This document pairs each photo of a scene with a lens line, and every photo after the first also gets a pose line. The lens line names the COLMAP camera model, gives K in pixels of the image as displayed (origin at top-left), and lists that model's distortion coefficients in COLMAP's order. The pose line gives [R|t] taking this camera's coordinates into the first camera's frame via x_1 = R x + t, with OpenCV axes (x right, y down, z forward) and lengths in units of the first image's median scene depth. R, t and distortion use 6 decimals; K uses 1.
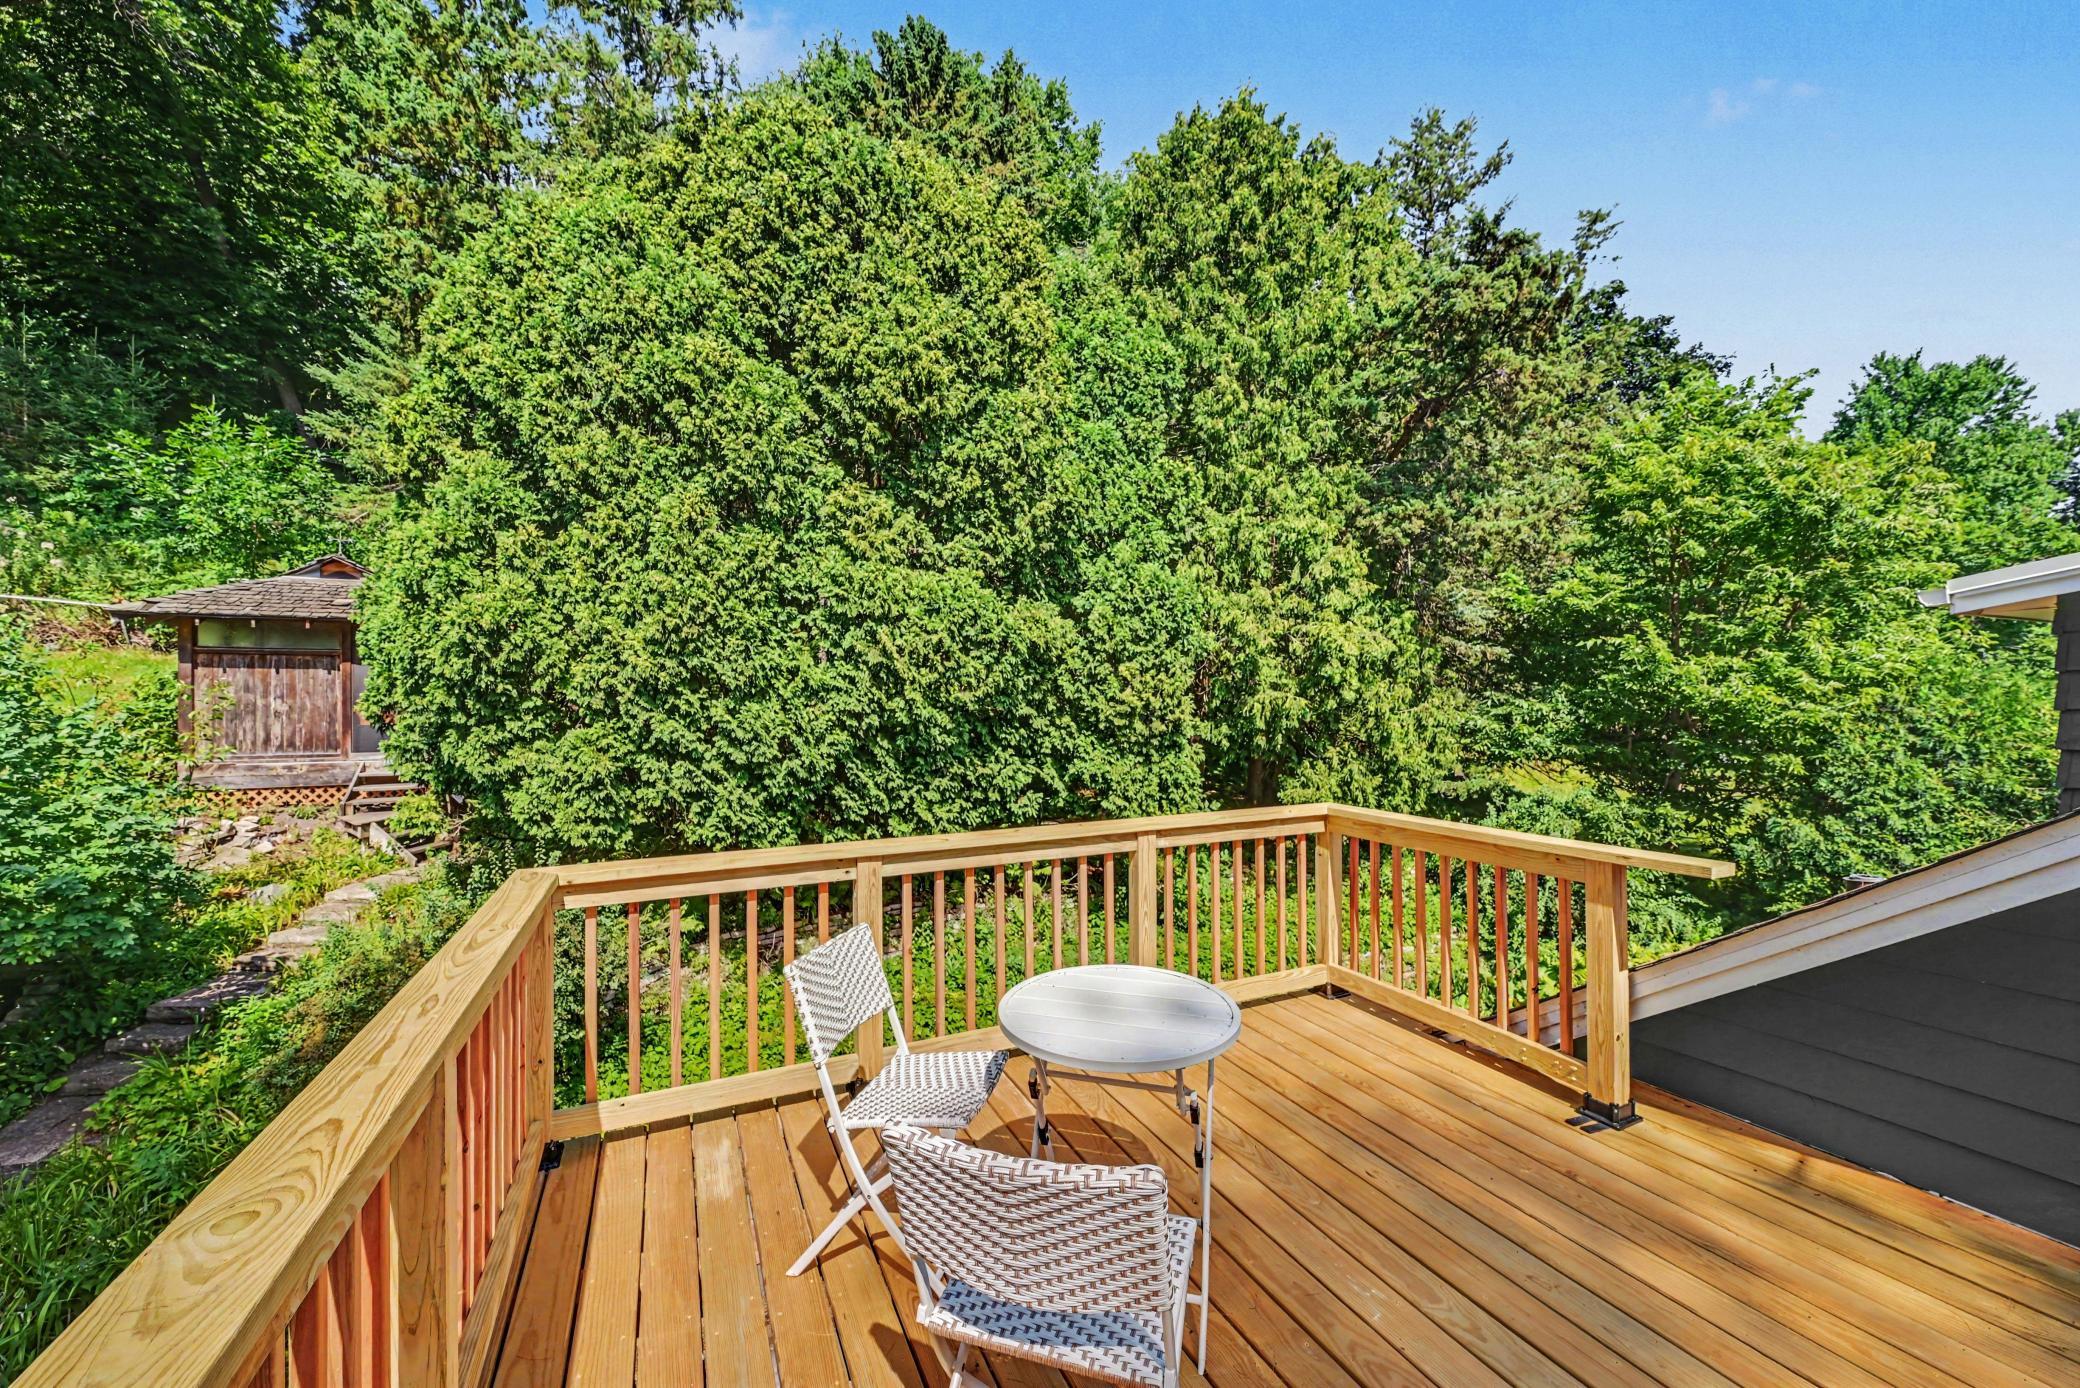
lens RADIAL K [[815.4, 0, 1039.4], [0, 815.4, 698.3], [0, 0, 1]] dist [0.002780, -0.000158]
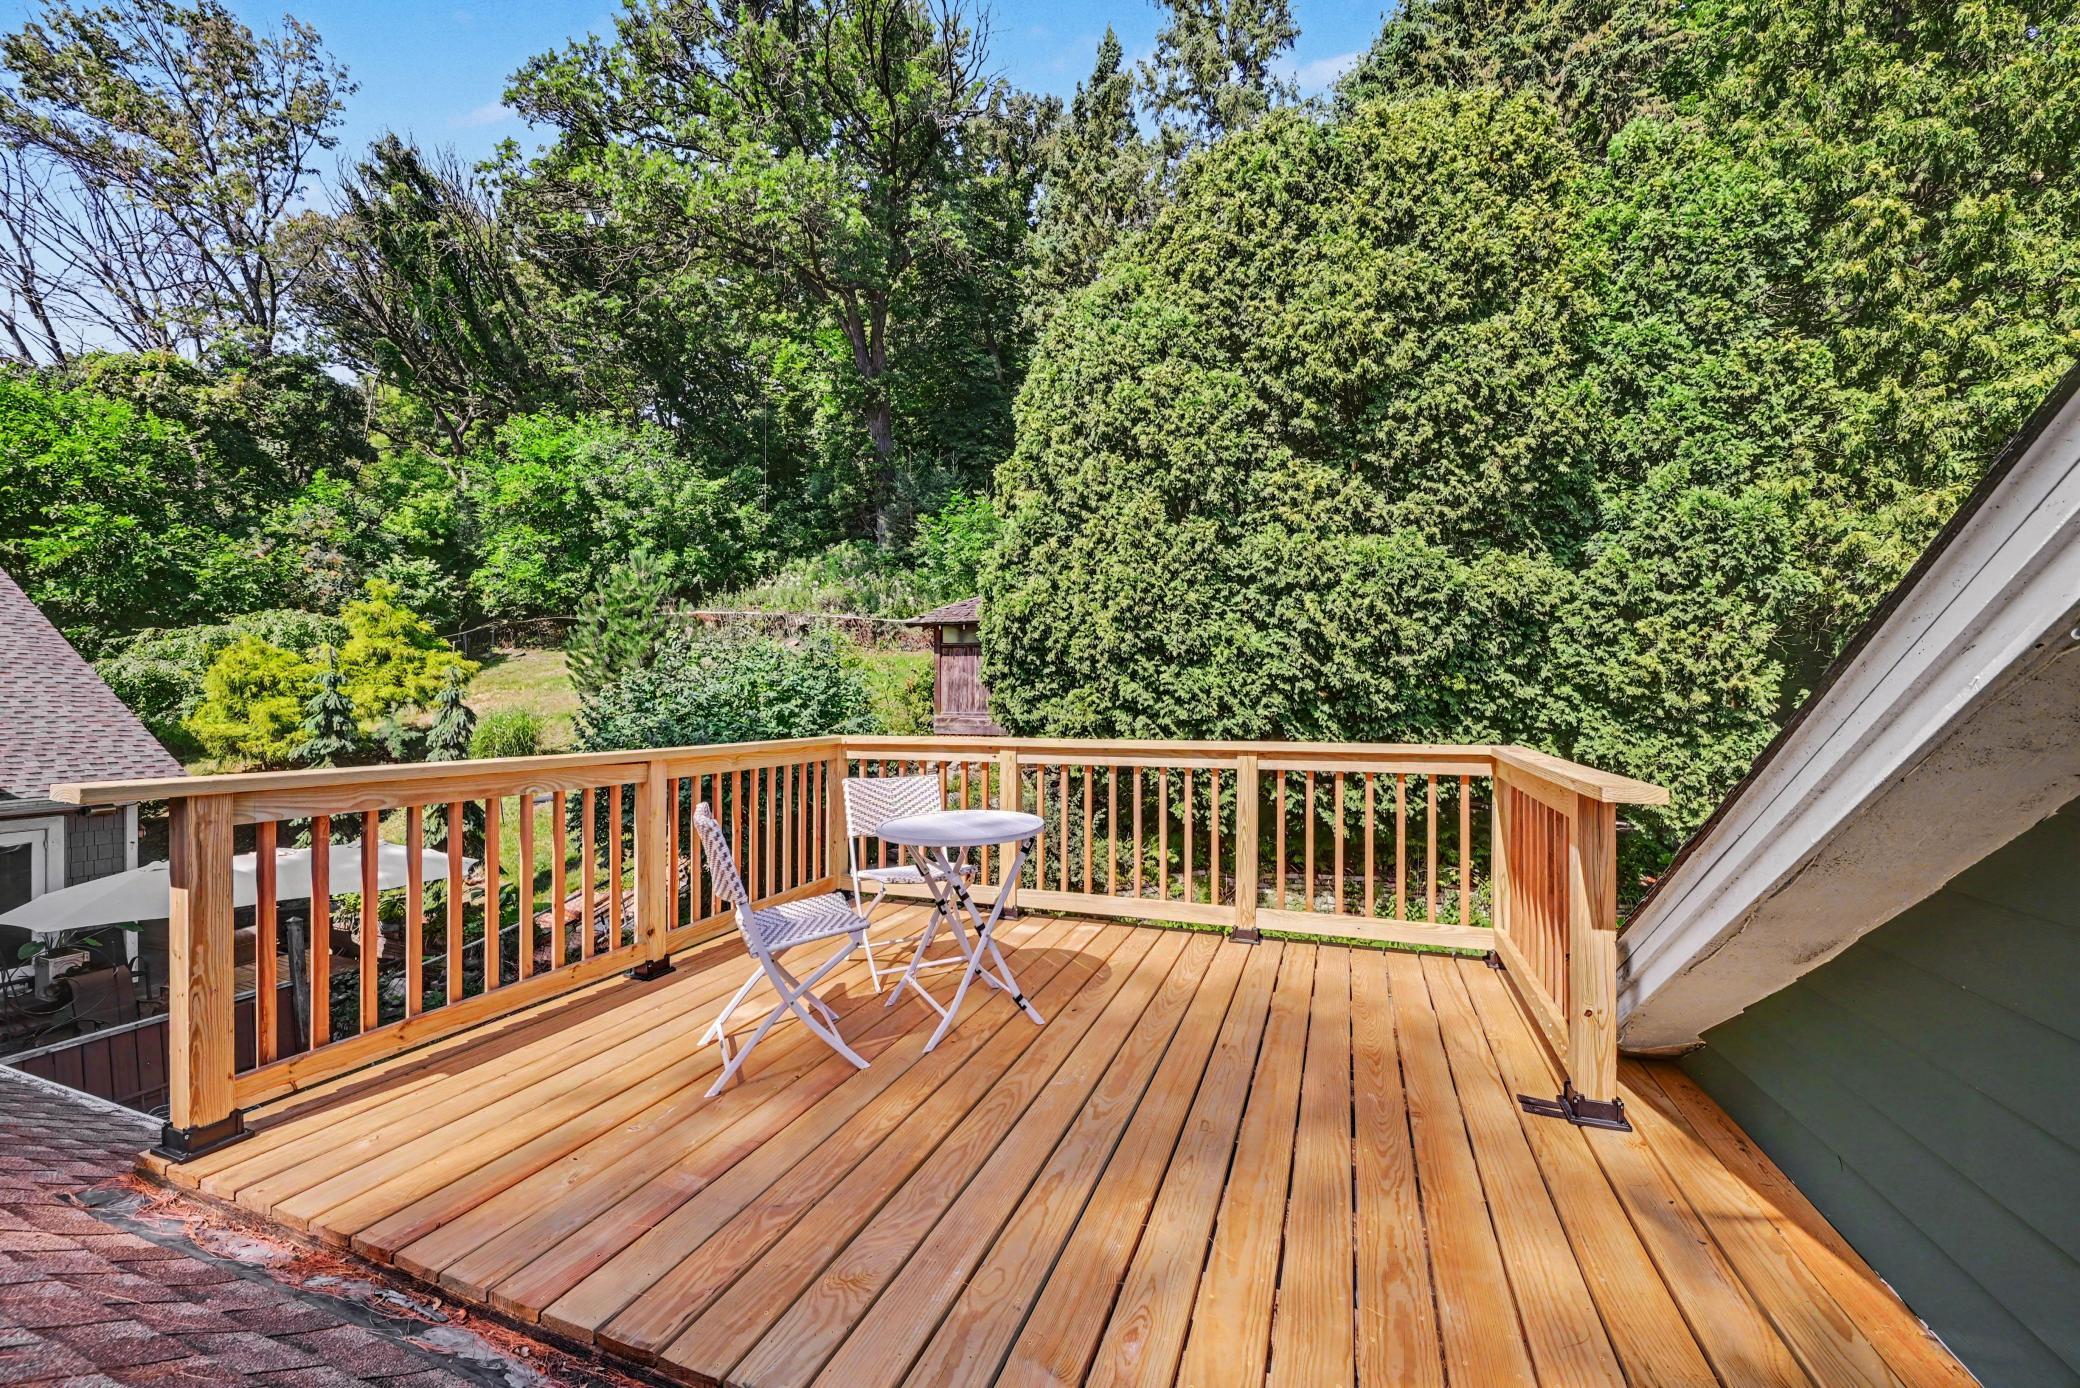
lens RADIAL K [[815.4, 0, 1040.4], [0, 815.4, 696.2], [0, 0, 1]] dist [0.002780, -0.000158]
pose [[0.706811, 0.007996, -0.707357, 0.288653], [-0.003336, 0.999963, 0.007970, 0.033812], [0.707394, -0.003274, 0.706812, 0.019102]]
